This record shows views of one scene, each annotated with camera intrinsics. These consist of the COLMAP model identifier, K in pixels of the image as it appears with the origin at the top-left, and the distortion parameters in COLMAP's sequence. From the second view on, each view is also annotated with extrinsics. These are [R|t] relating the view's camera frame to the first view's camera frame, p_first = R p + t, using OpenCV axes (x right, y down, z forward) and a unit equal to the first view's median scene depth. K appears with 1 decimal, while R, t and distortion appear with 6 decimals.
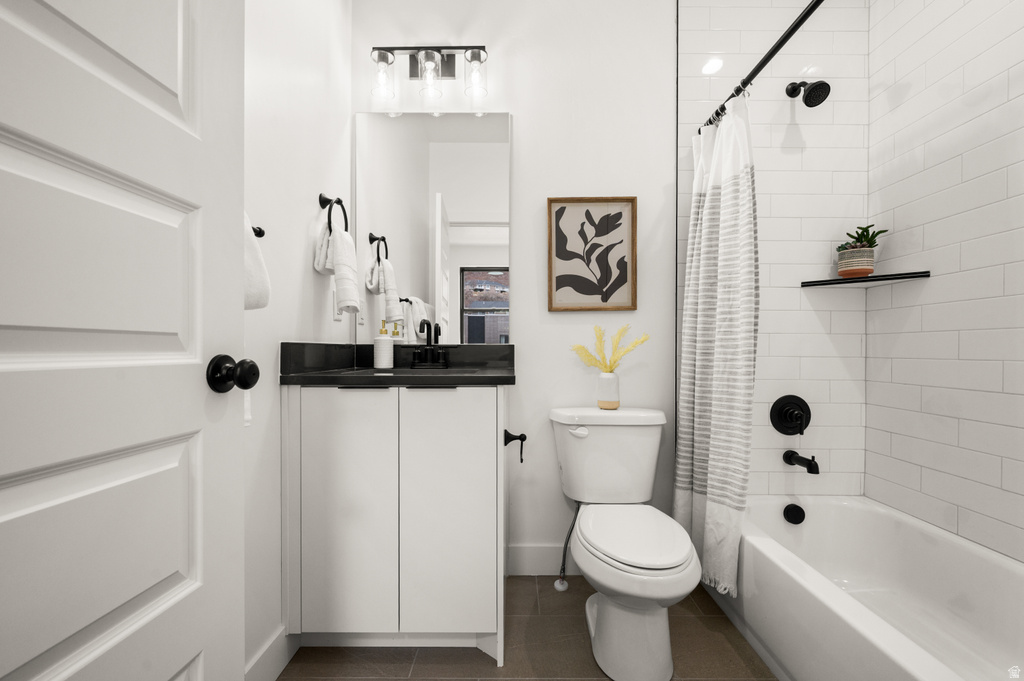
lens RADIAL K [[441.3, 0, 511.4], [0, 441.3, 350.9], [0, 0, 1]] dist [-0.000658, -0.000042]
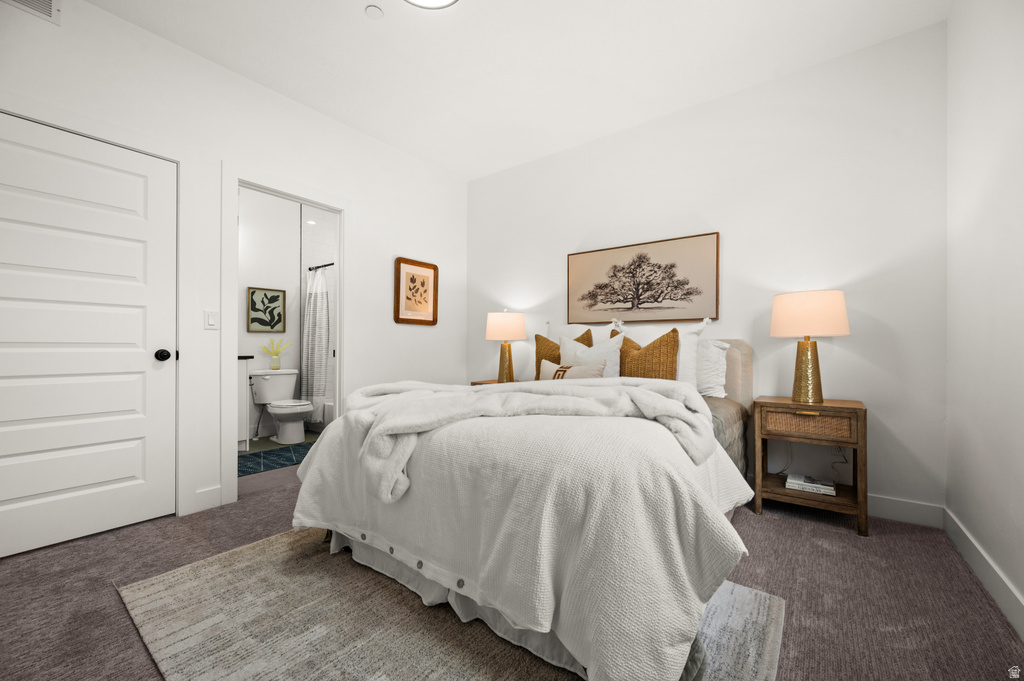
lens RADIAL K [[399.0, 0, 511.3], [0, 399.0, 345.5], [0, 0, 1]] dist [0.001490, 0.000149]
pose [[0.603092, 0.001551, 0.797670, -0.812866], [0.002132, 0.999991, -0.003557, -0.002741], [-0.797669, 0.003846, 0.603083, -1.534756]]
